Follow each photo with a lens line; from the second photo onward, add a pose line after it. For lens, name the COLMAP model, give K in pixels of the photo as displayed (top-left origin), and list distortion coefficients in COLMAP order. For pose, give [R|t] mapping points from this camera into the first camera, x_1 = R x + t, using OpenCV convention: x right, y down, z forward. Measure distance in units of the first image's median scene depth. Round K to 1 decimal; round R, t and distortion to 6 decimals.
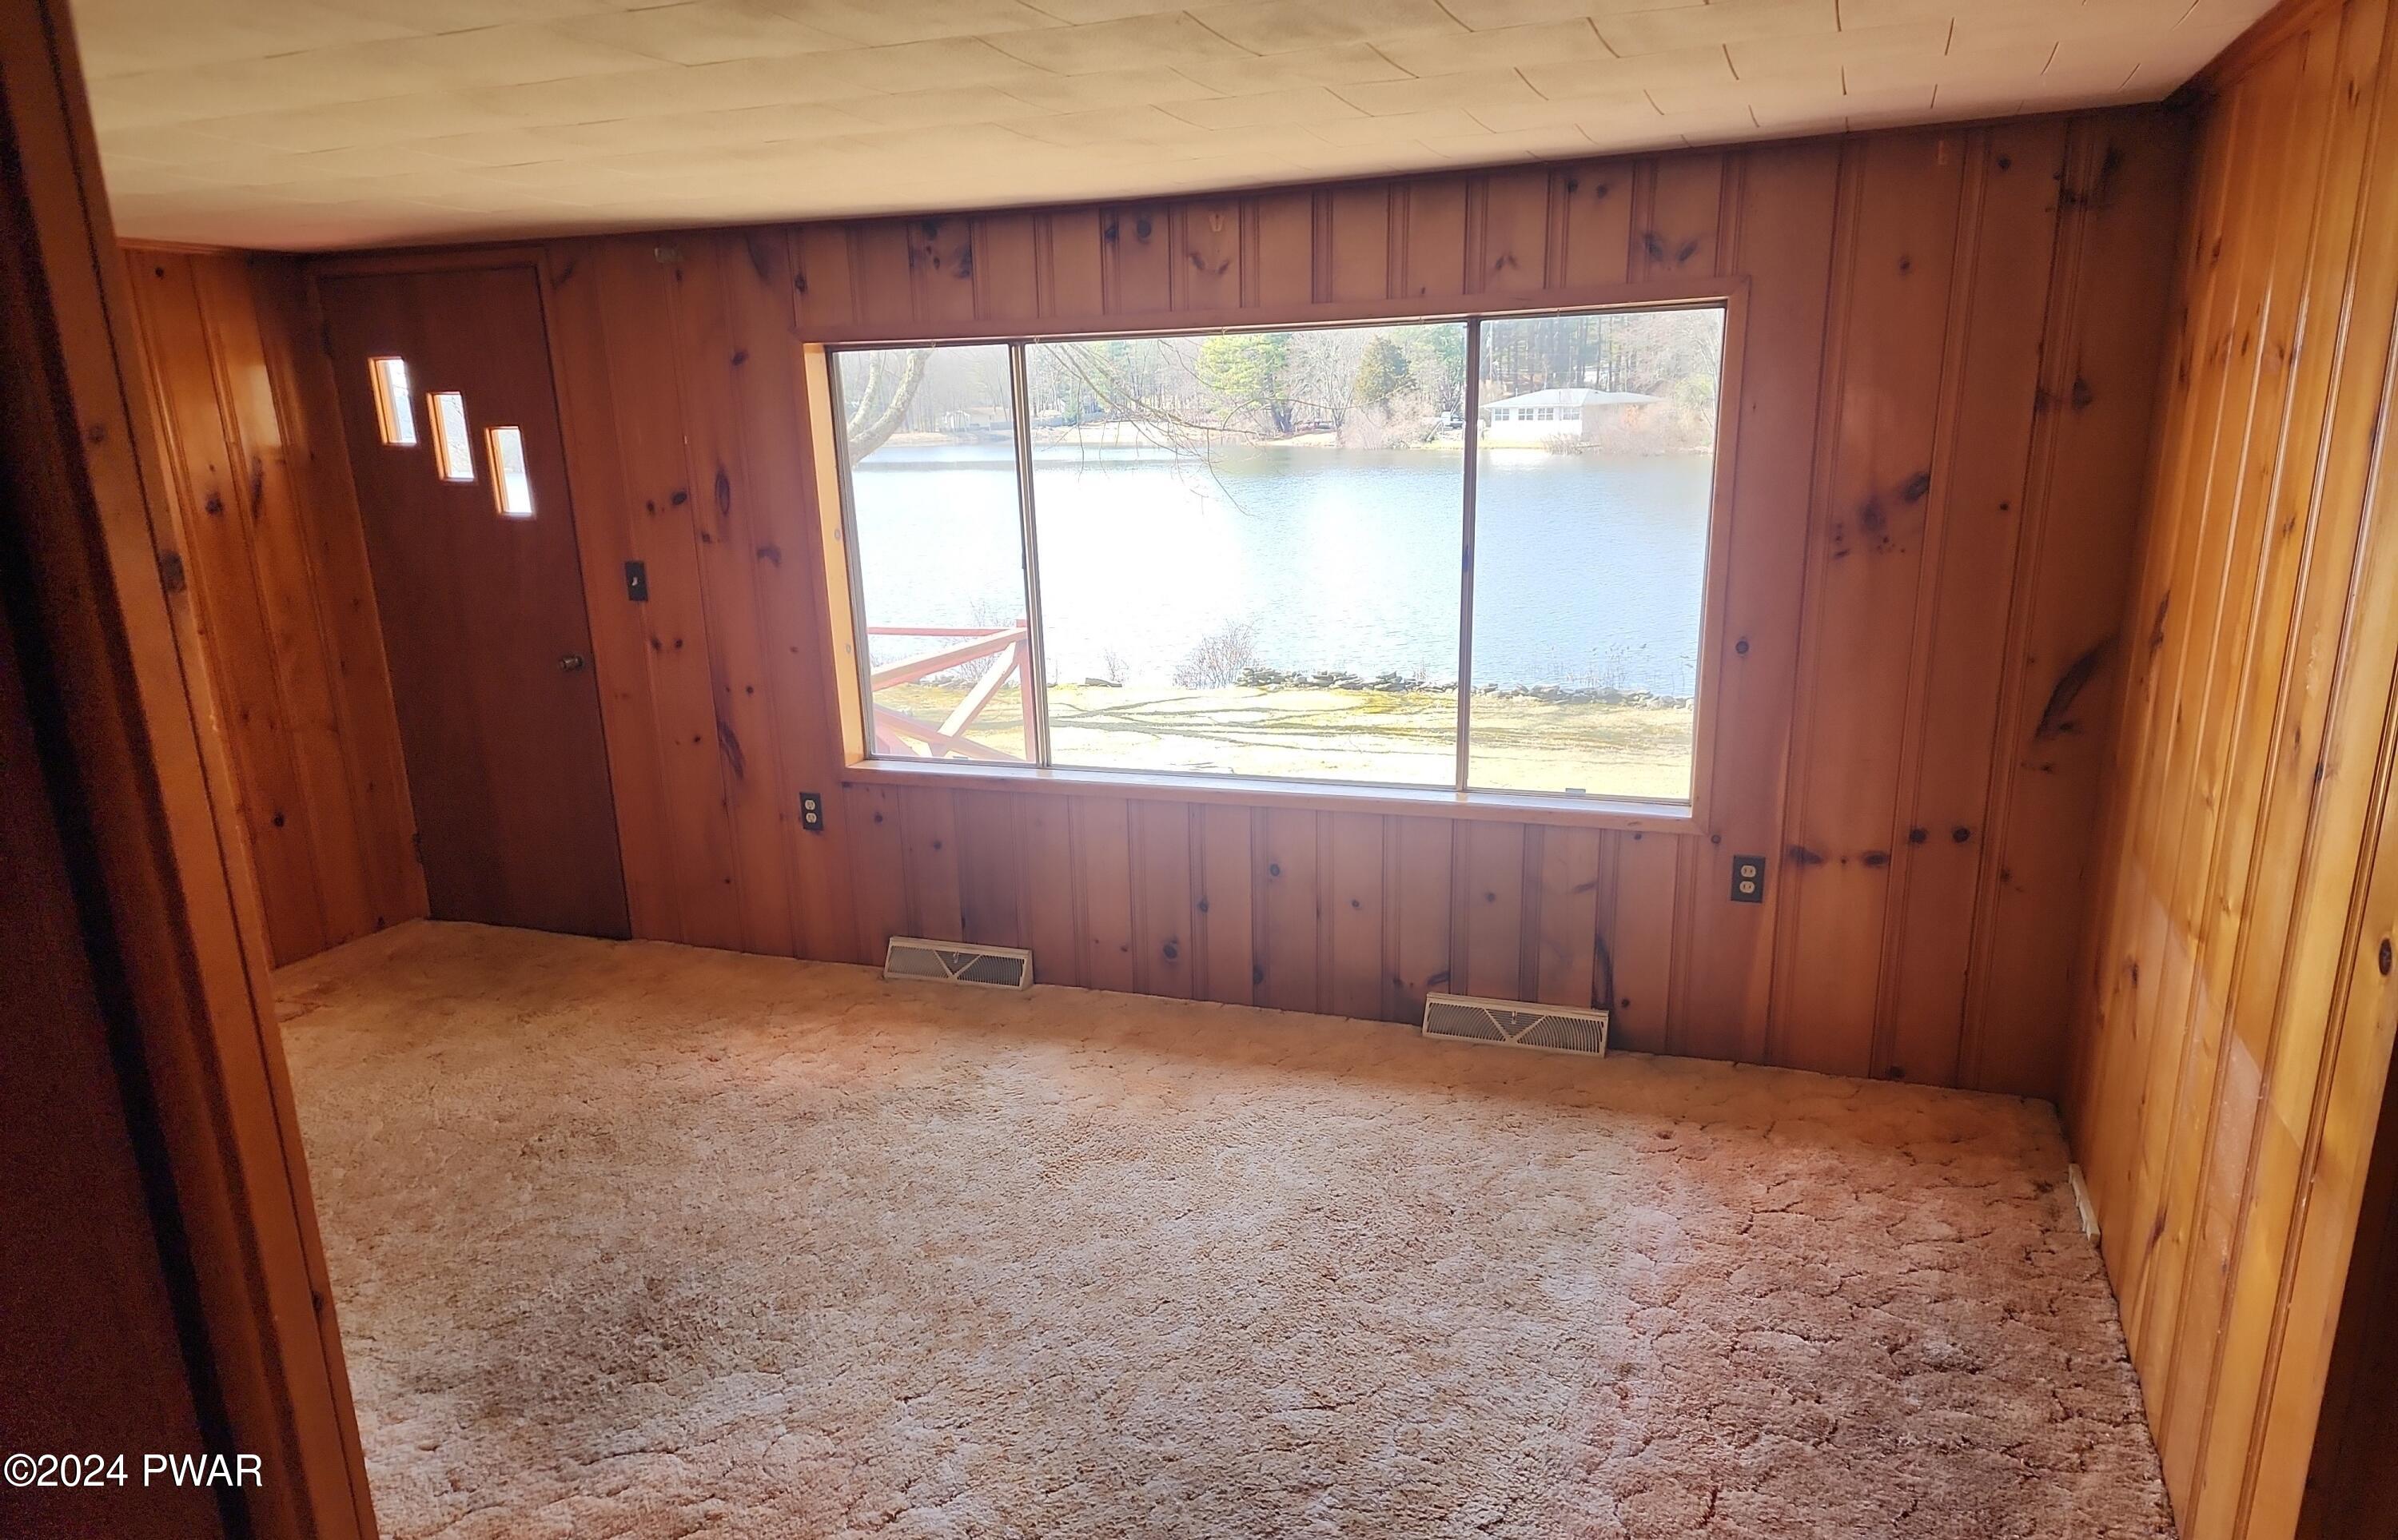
lens RADIAL K [[1571.8, 0, 1185.4], [0, 1571.8, 852.0], [0, 0, 1]] dist [0.117917, -0.268488]
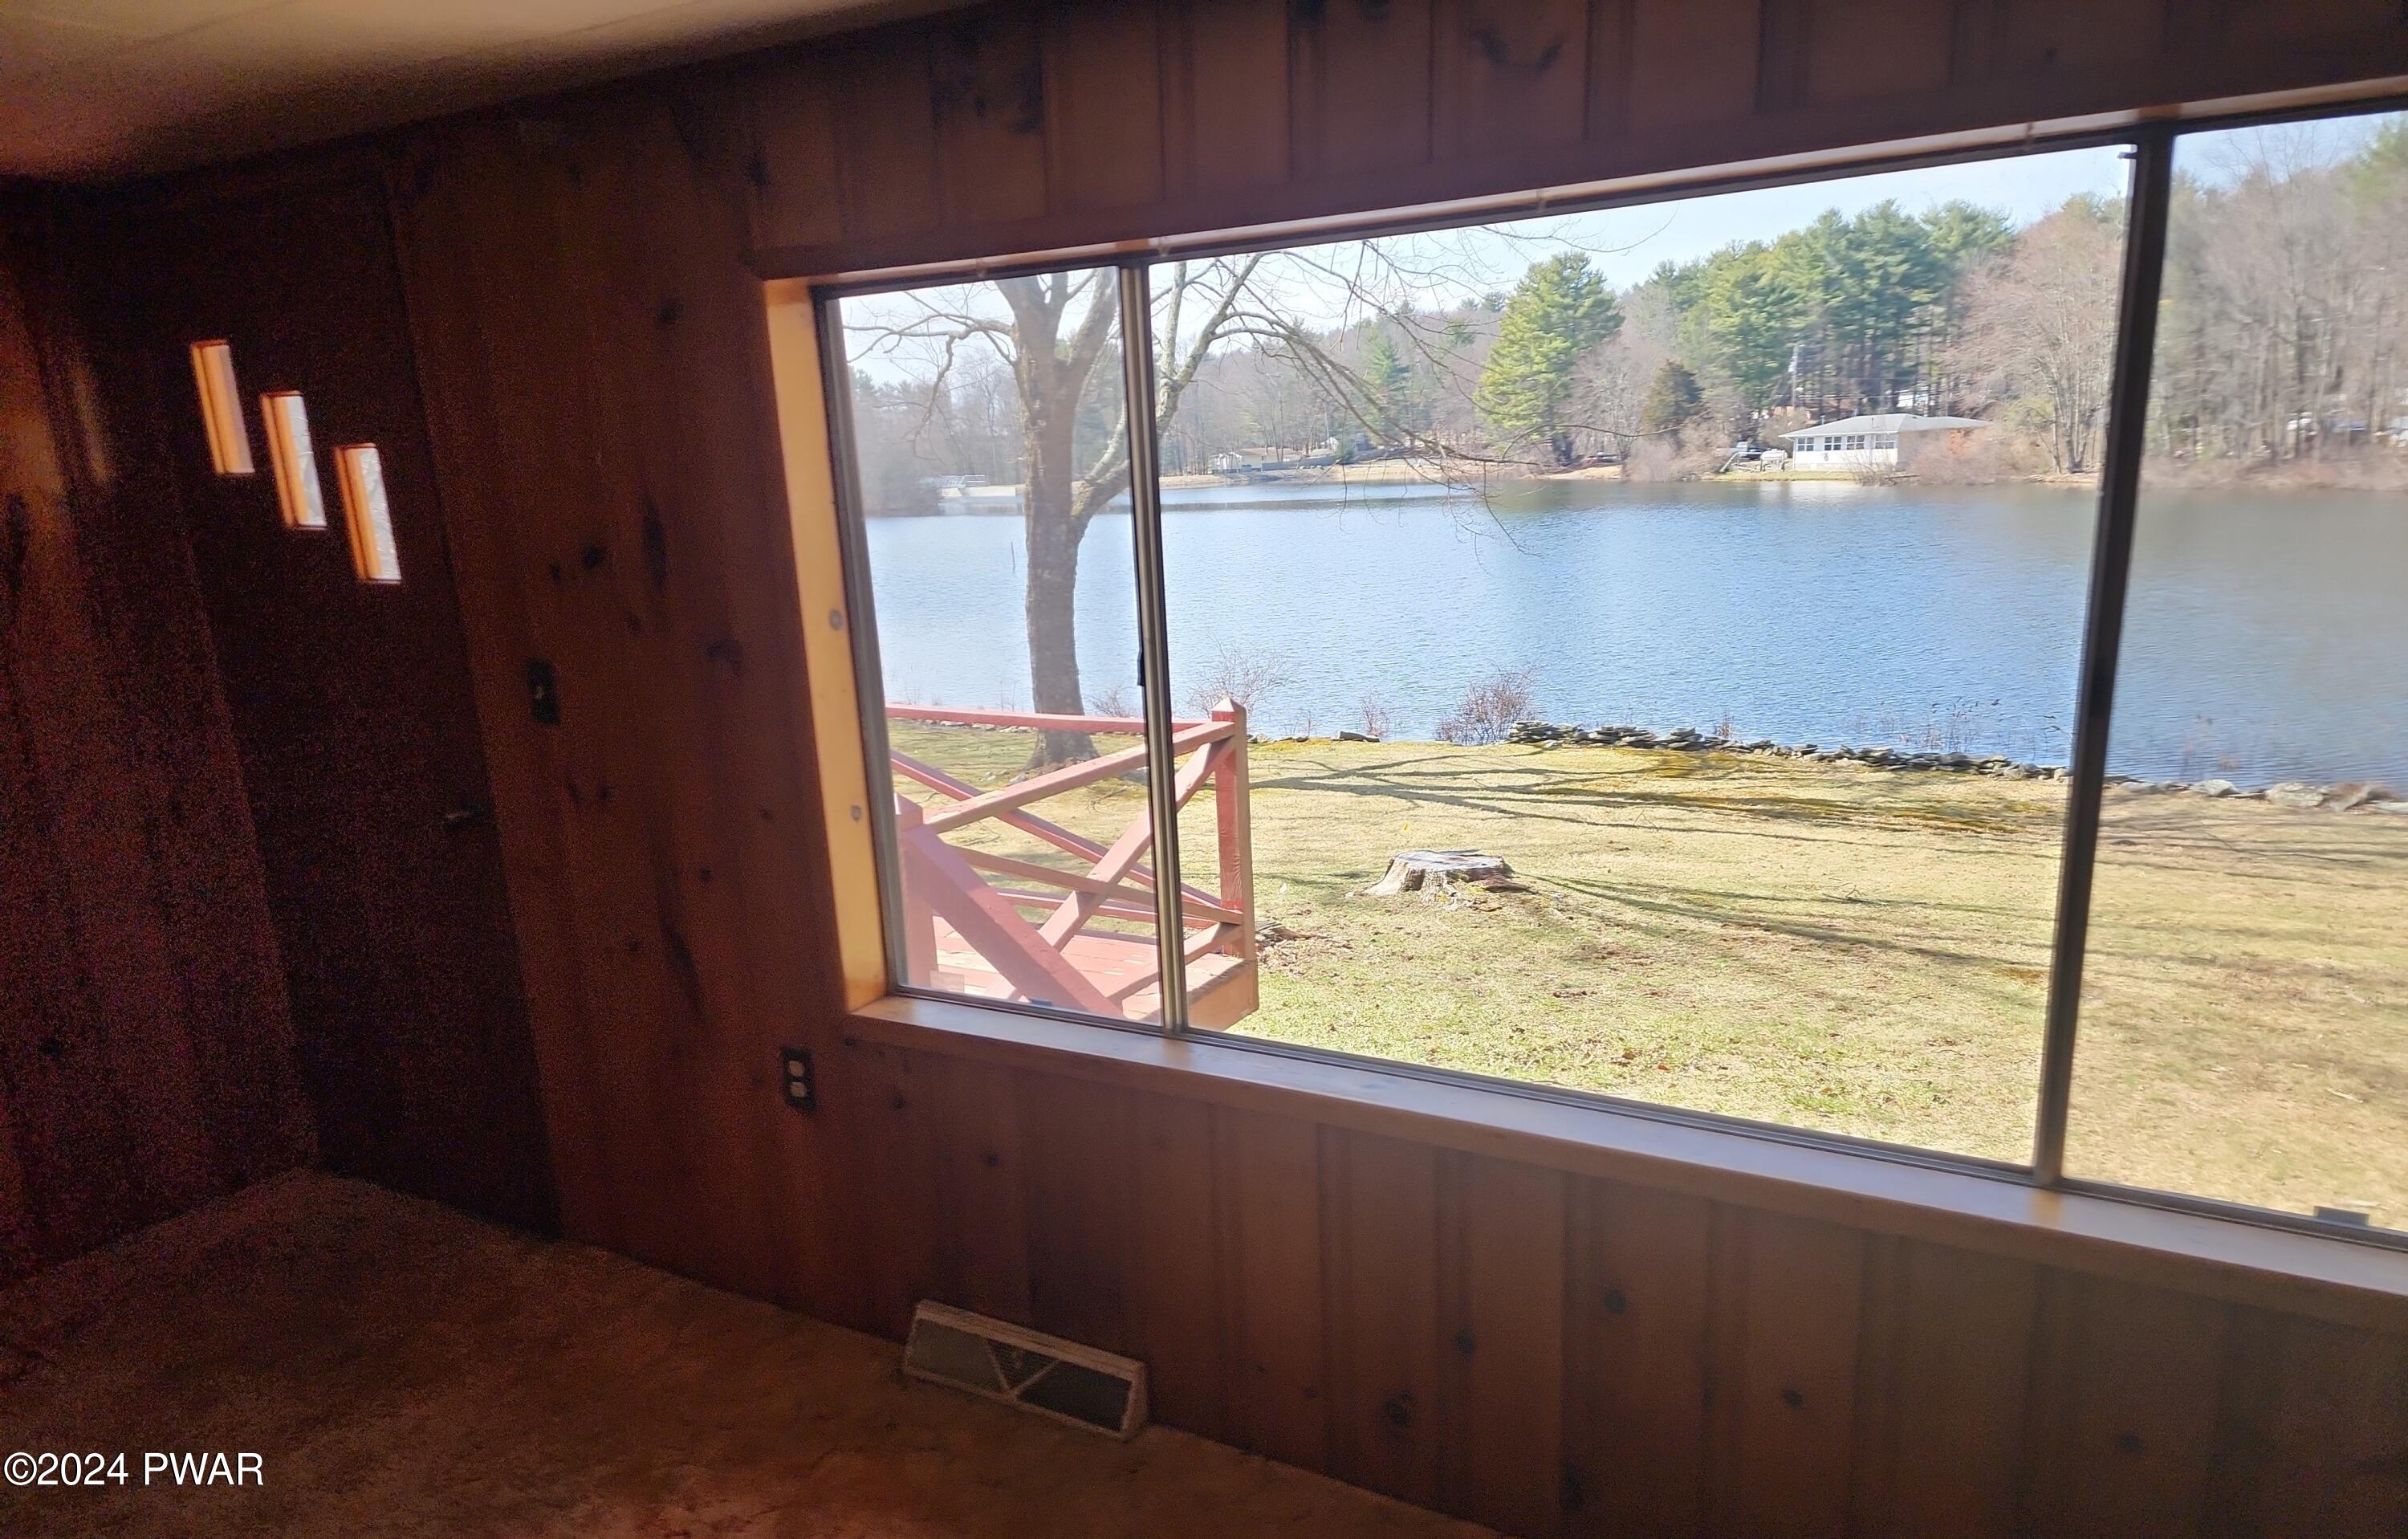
lens RADIAL K [[1582.8, 0, 1168.4], [0, 1582.8, 865.1], [0, 0, 1]] dist [0.057370, -0.052116]
pose [[0.984504, 0.027897, -0.173127, 0.000315], [-0.030734, 0.999433, -0.013730, -0.018769], [0.172646, 0.018838, 0.984804, 0.079792]]
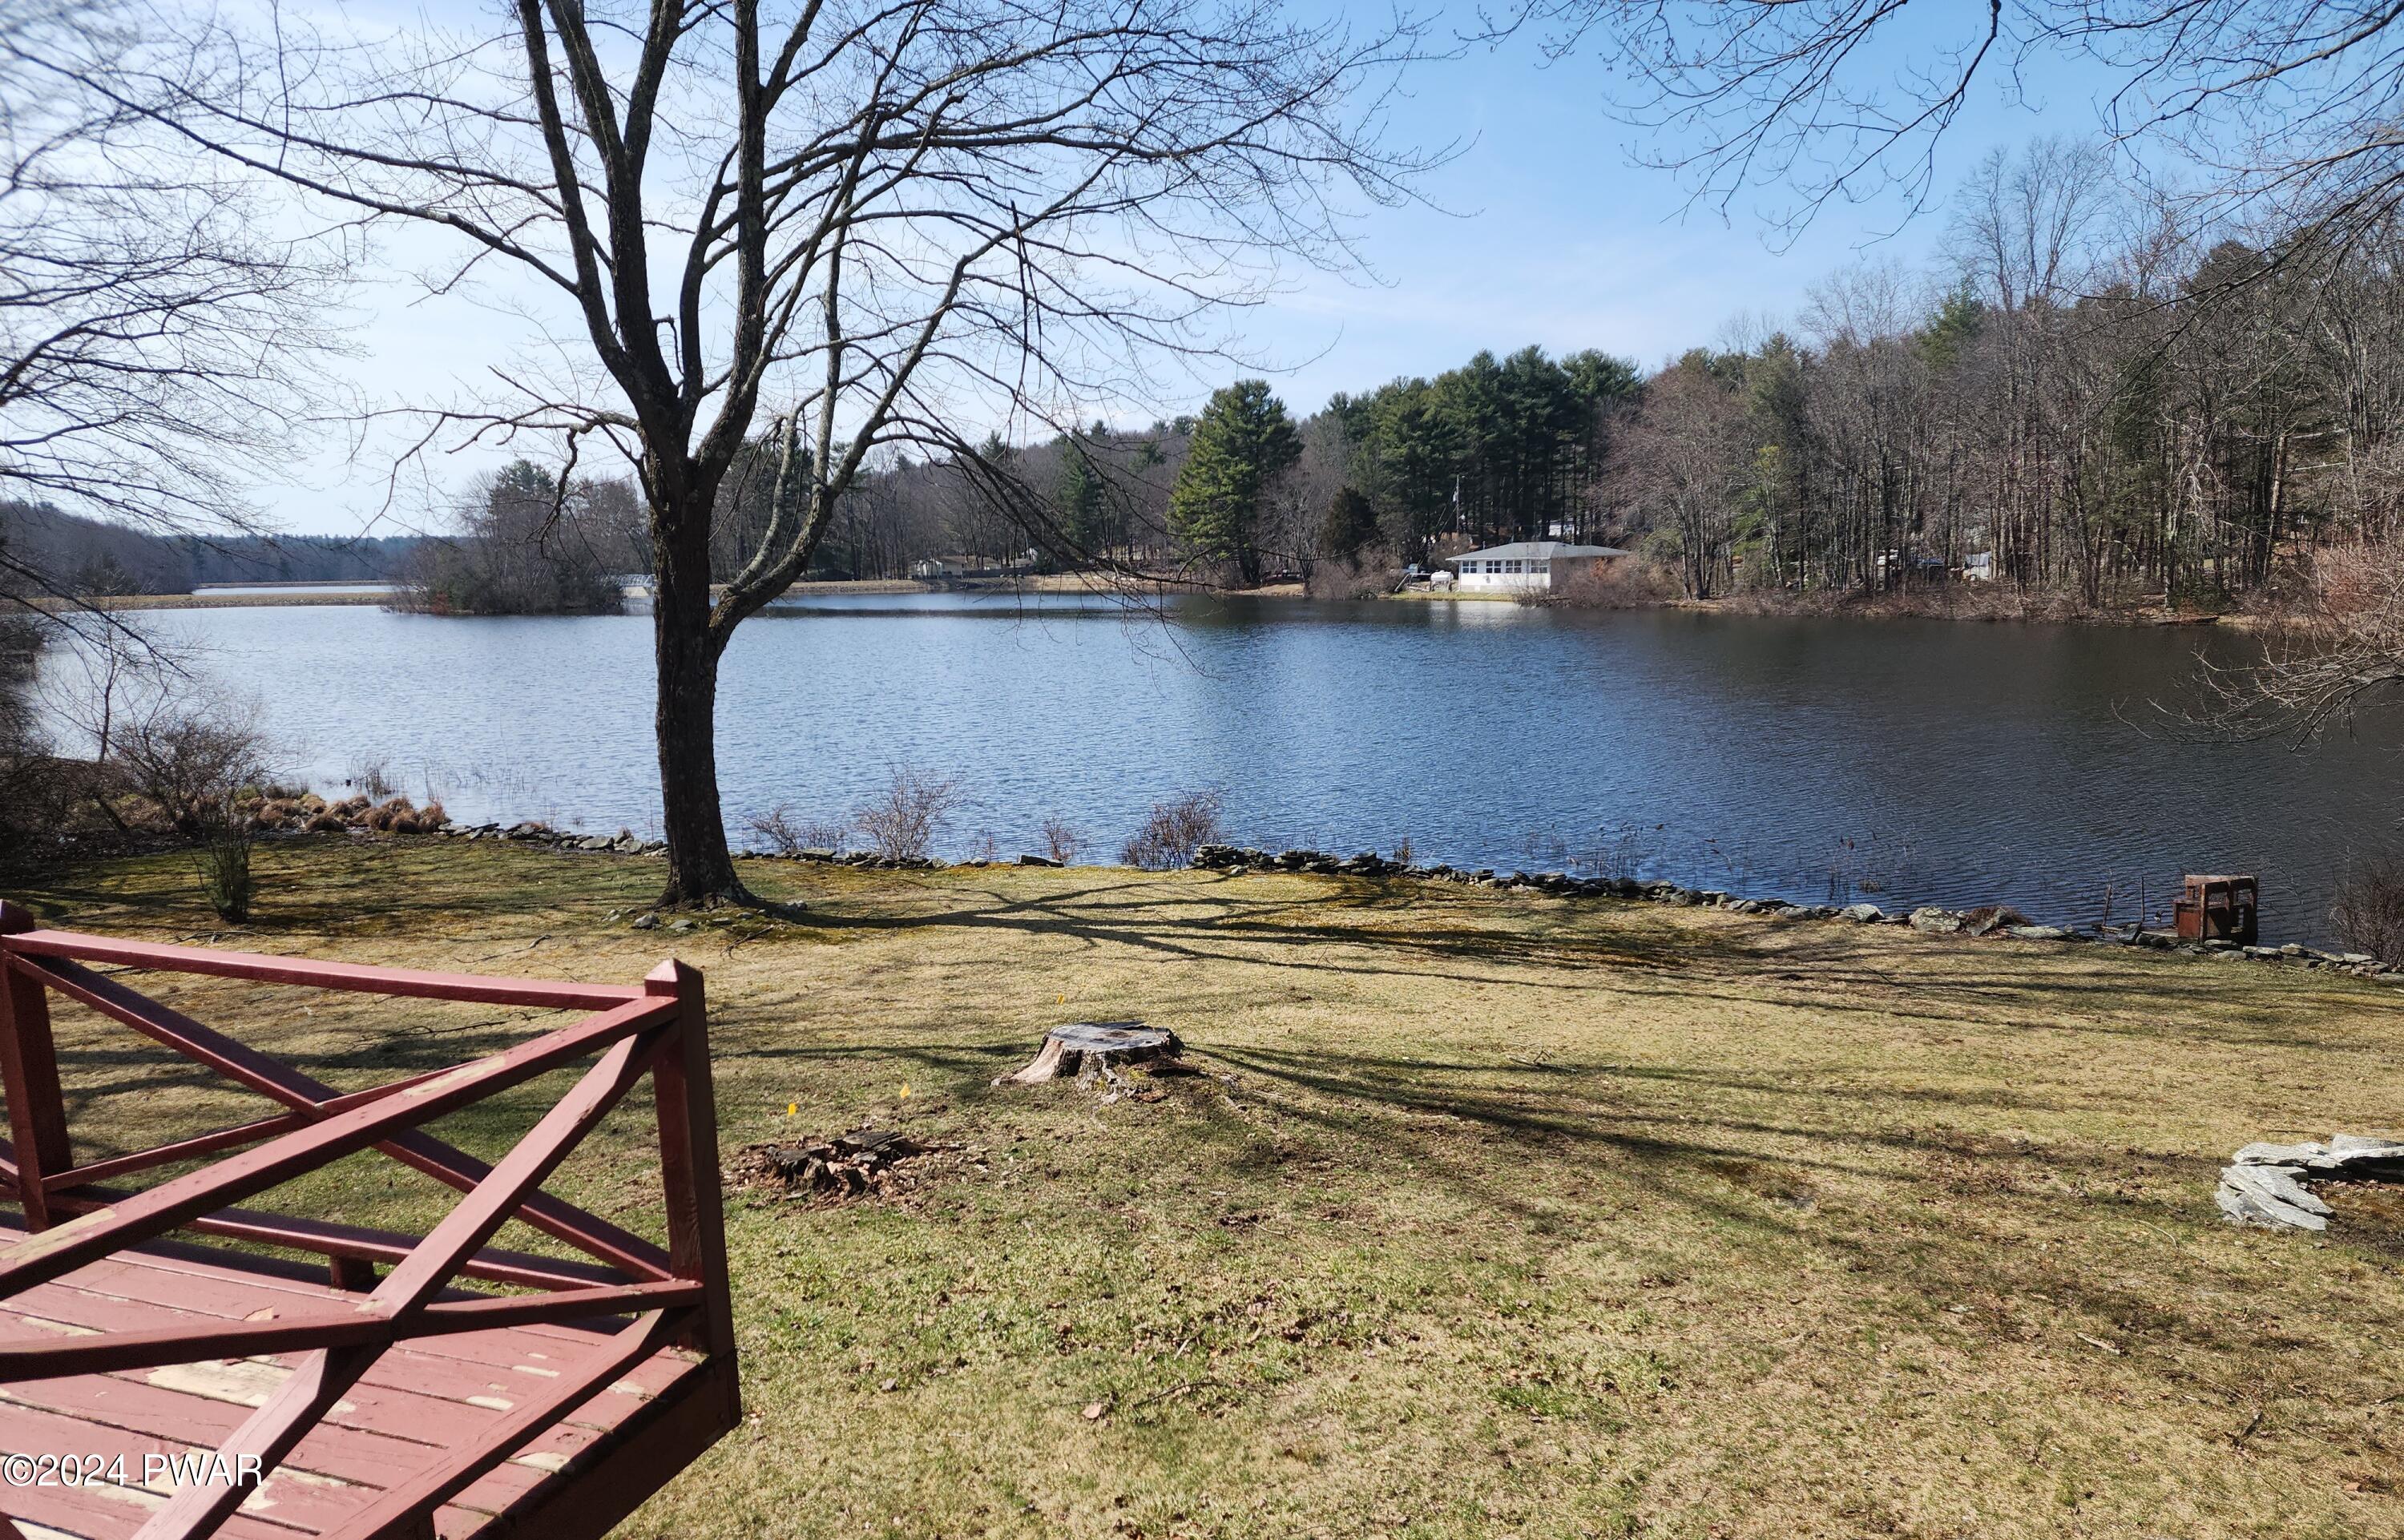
lens RADIAL K [[1579.9, 0, 1166.5], [0, 1579.9, 865.5], [0, 0, 1]] dist [0.057370, -0.052116]
pose [[0.999950, 0.005892, 0.008136, 0.012406], [-0.005213, 0.996687, -0.081160, -0.040940], [-0.008587, 0.081114, 0.996668, 0.148755]]
